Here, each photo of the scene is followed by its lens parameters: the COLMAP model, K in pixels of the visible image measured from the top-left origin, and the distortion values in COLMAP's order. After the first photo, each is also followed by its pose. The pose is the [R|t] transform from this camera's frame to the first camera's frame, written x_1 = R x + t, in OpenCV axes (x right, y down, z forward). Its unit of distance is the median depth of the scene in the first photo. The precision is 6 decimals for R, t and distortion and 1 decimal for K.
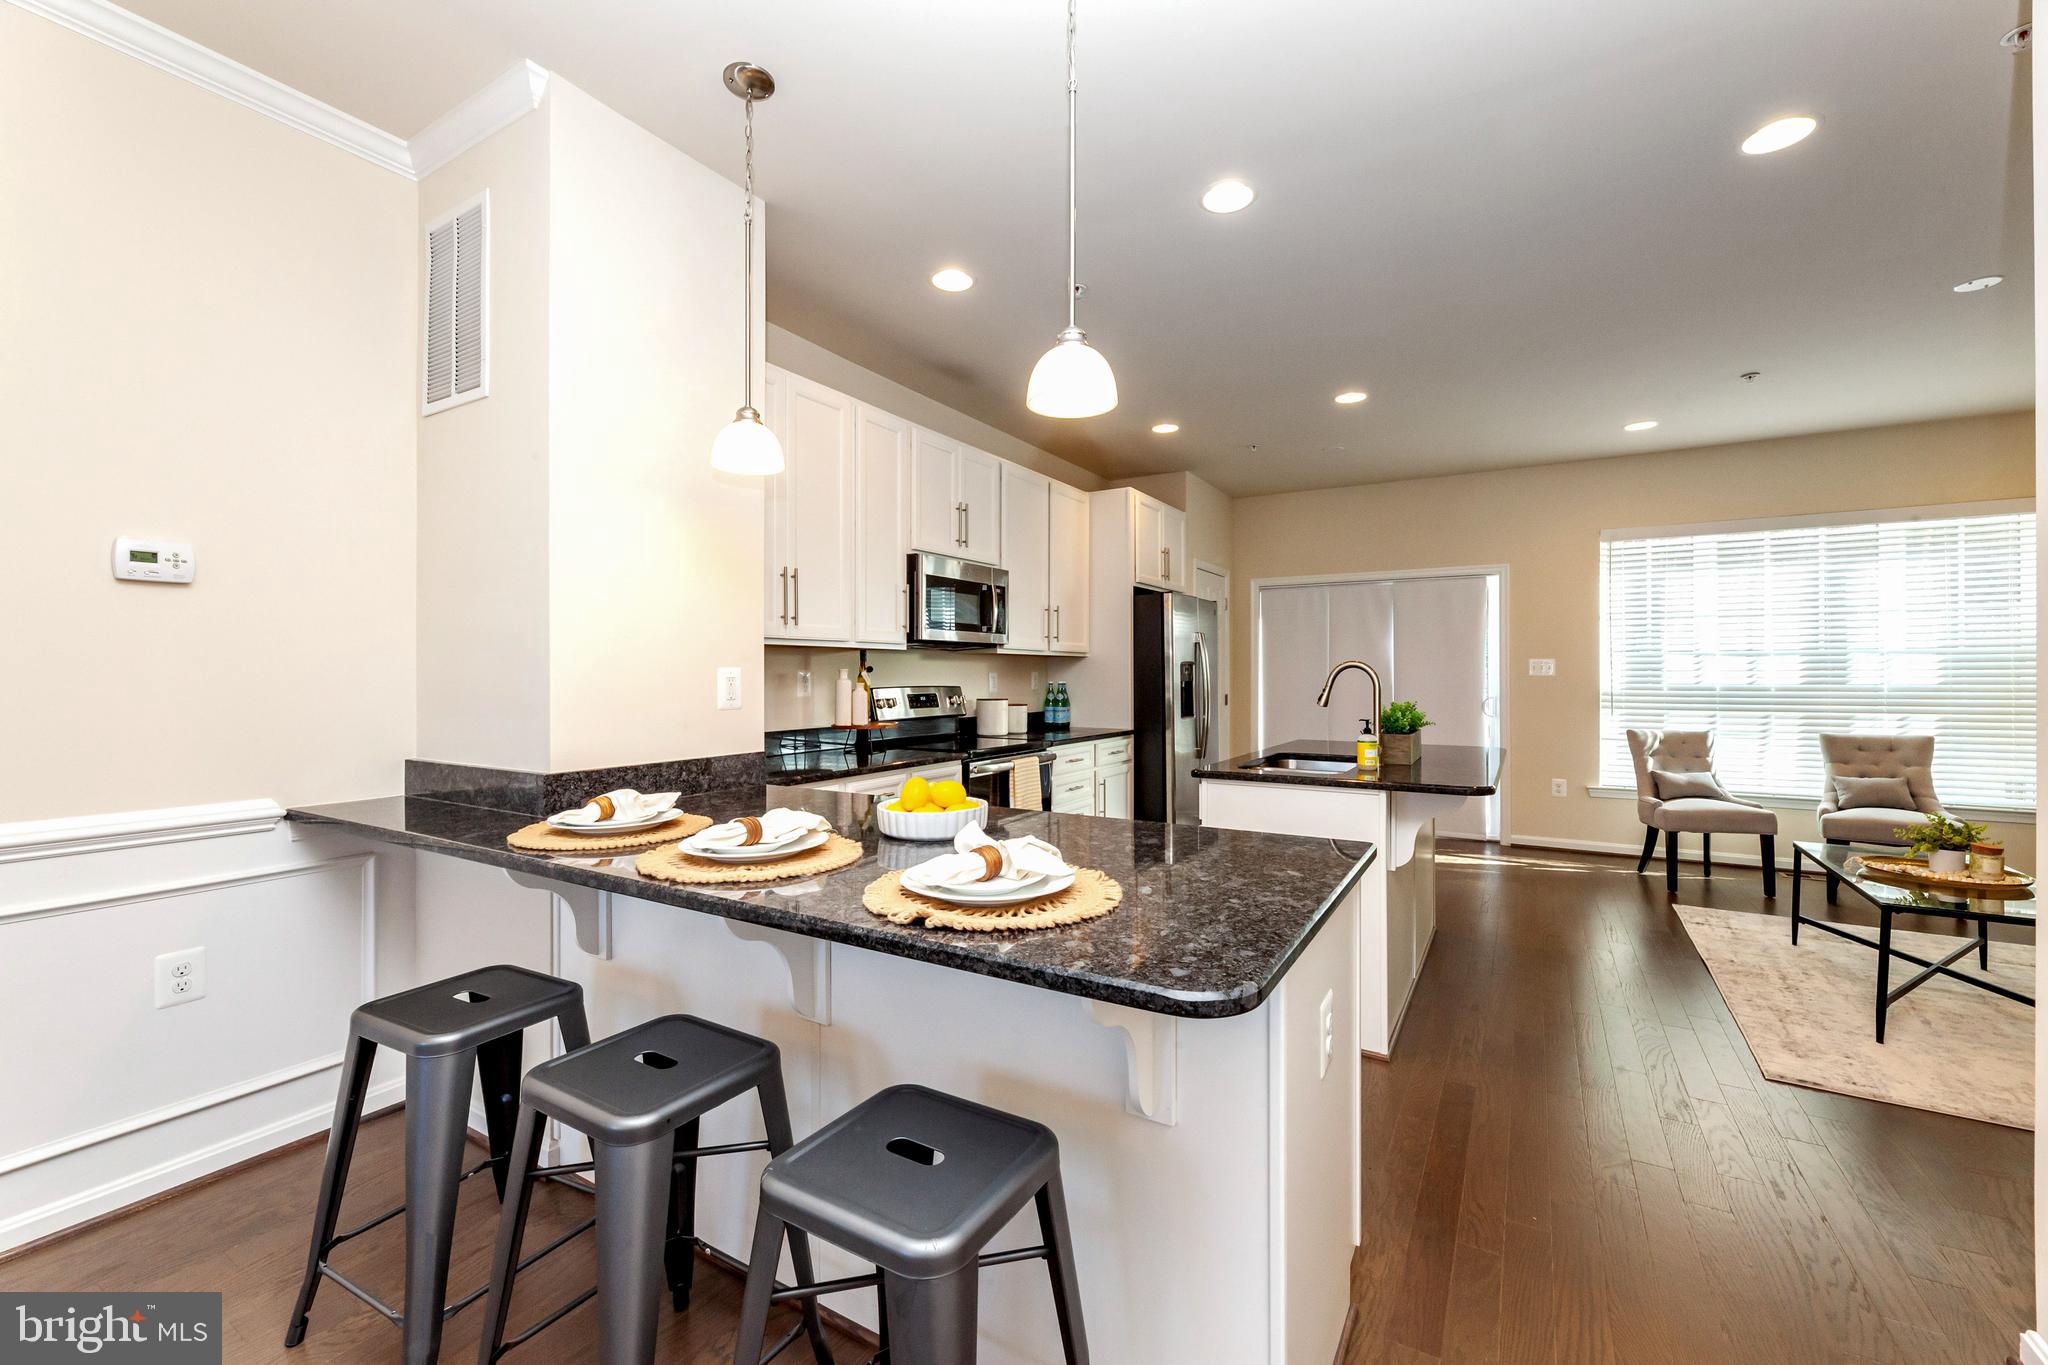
lens RADIAL K [[838.8, 0, 1017.4], [0, 838.8, 673.0], [0, 0, 1]] dist [-0.001373, -0.001236]
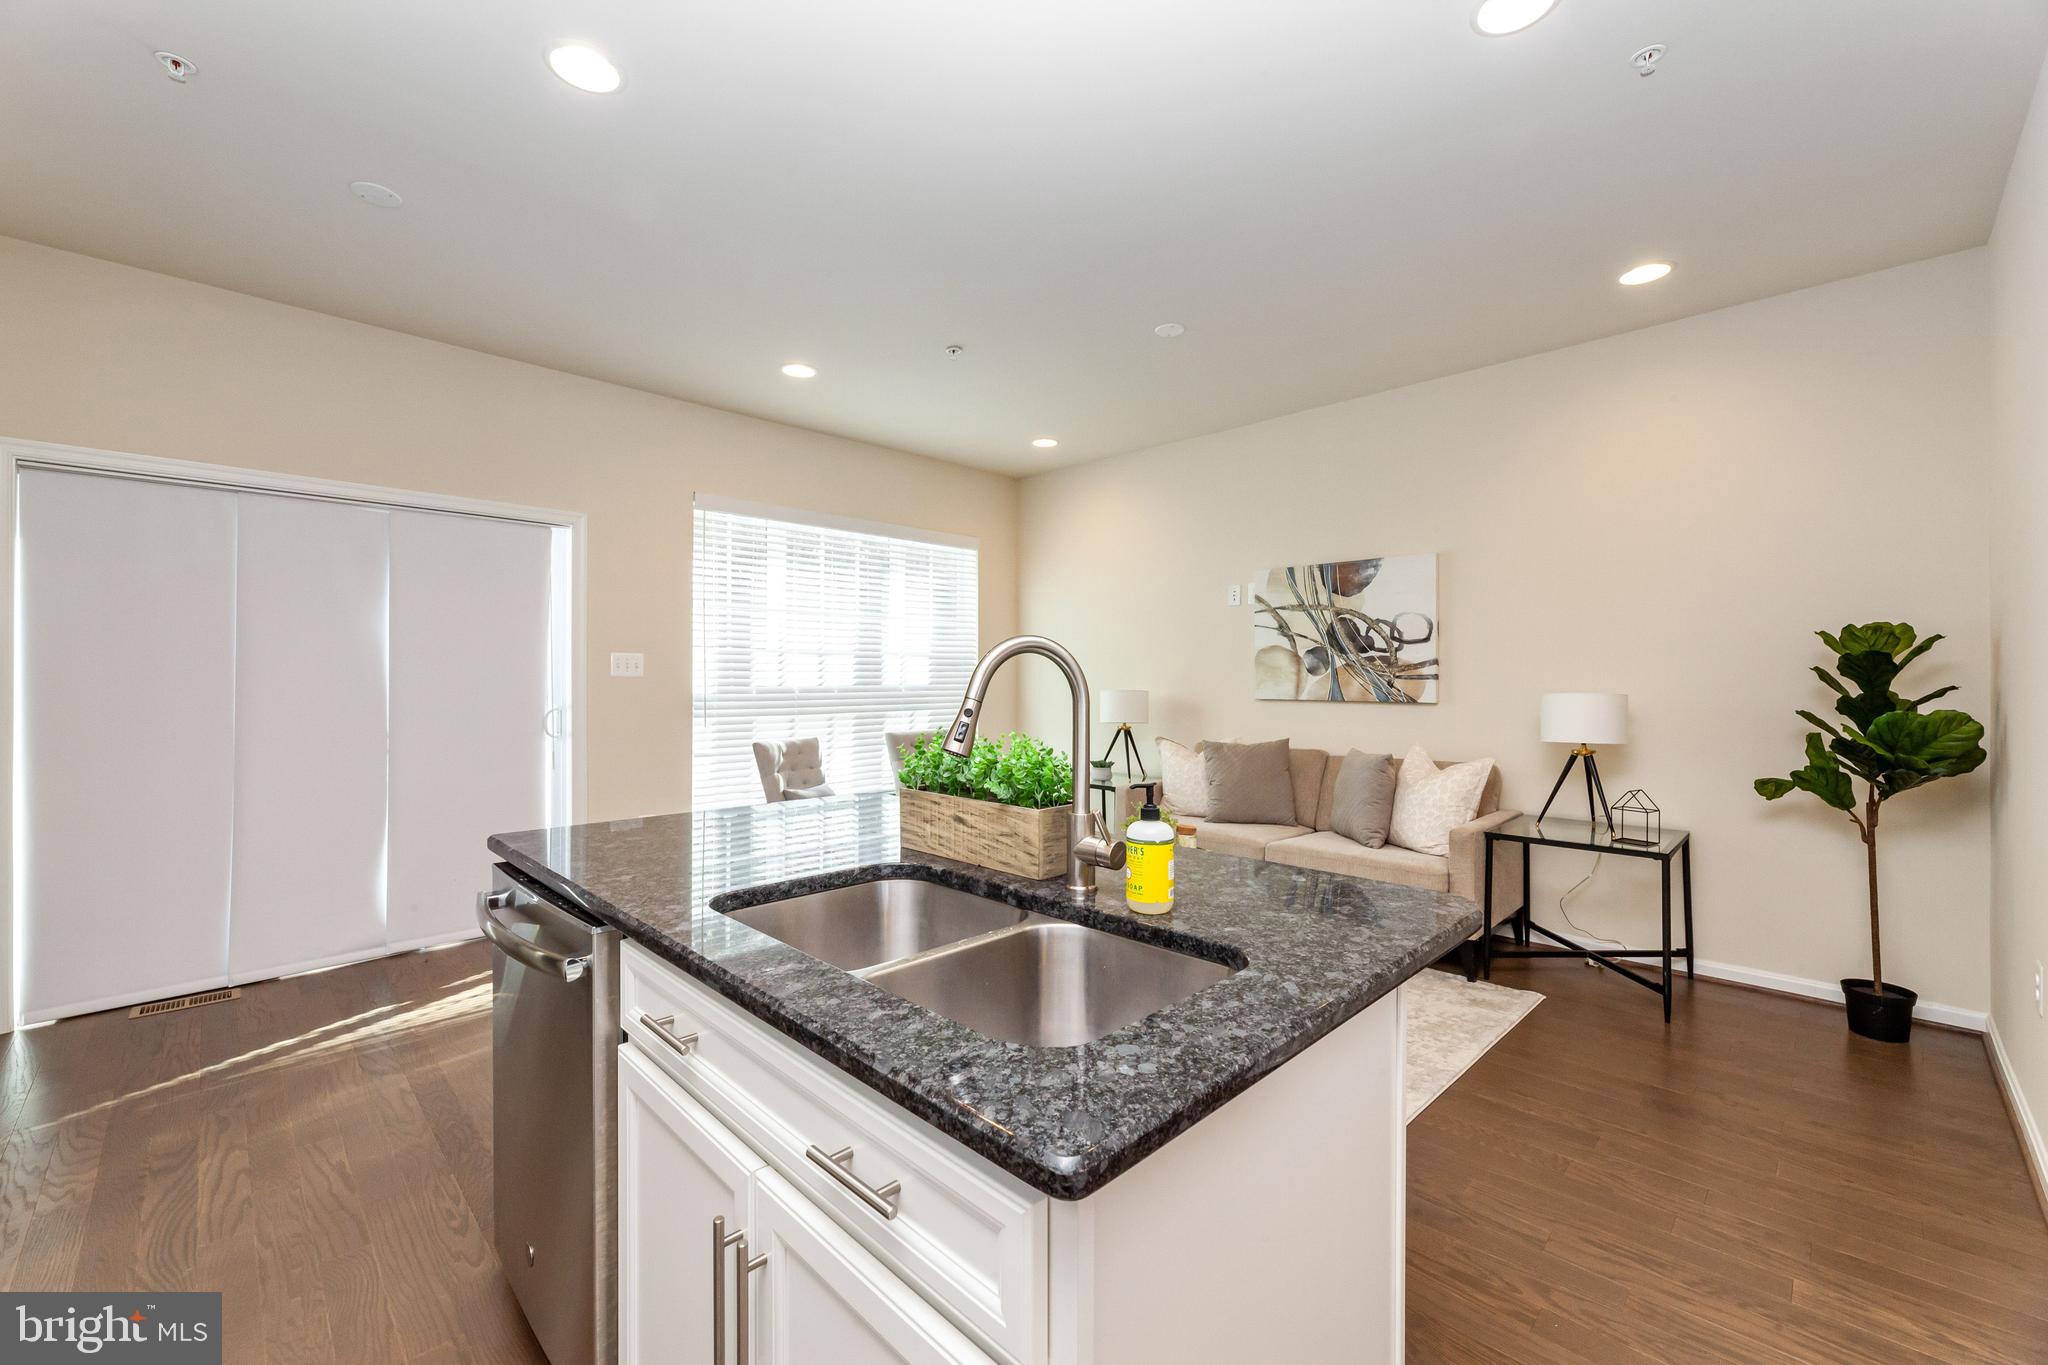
lens RADIAL K [[838.8, 0, 1021.2], [0, 838.8, 669.3], [0, 0, 1]] dist [-0.001373, -0.001236]
pose [[0.239738, 0.009013, 0.970796, 0.001883], [-0.005270, 0.999954, -0.007982, 0.001557], [-0.970823, -0.003203, 0.239775, 0.568737]]
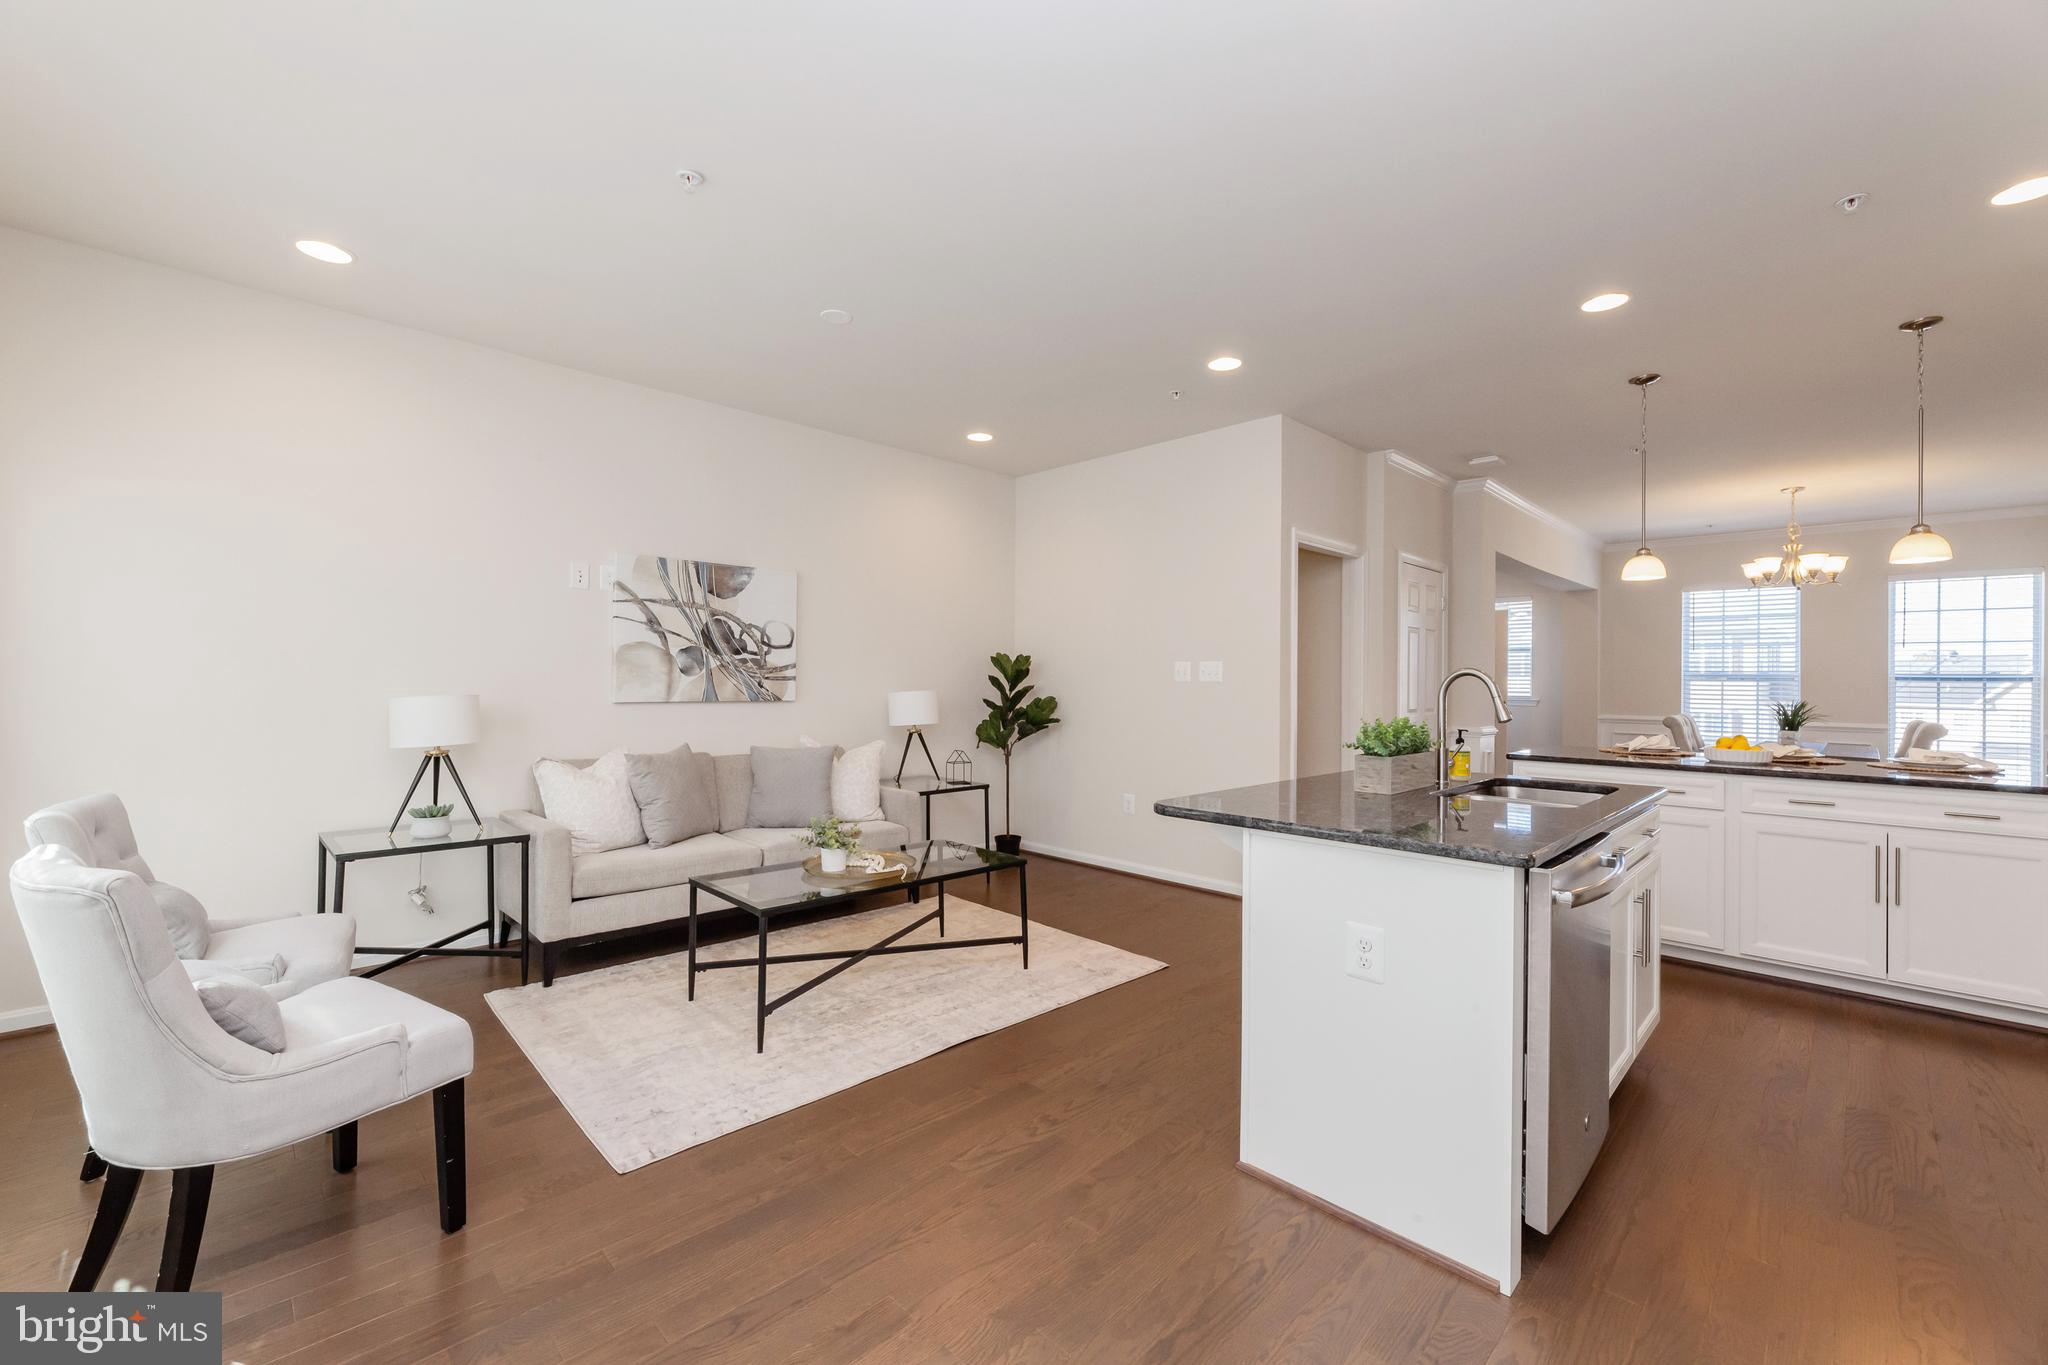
lens RADIAL K [[838.8, 0, 1031.2], [0, 838.8, 678.2], [0, 0, 1]] dist [-0.001373, -0.001236]
pose [[-0.970779, -0.007855, 0.239846, 0.395585], [-0.009679, 0.999932, -0.006428, 0.003761], [-0.239779, -0.008562, -0.970790, 1.226579]]
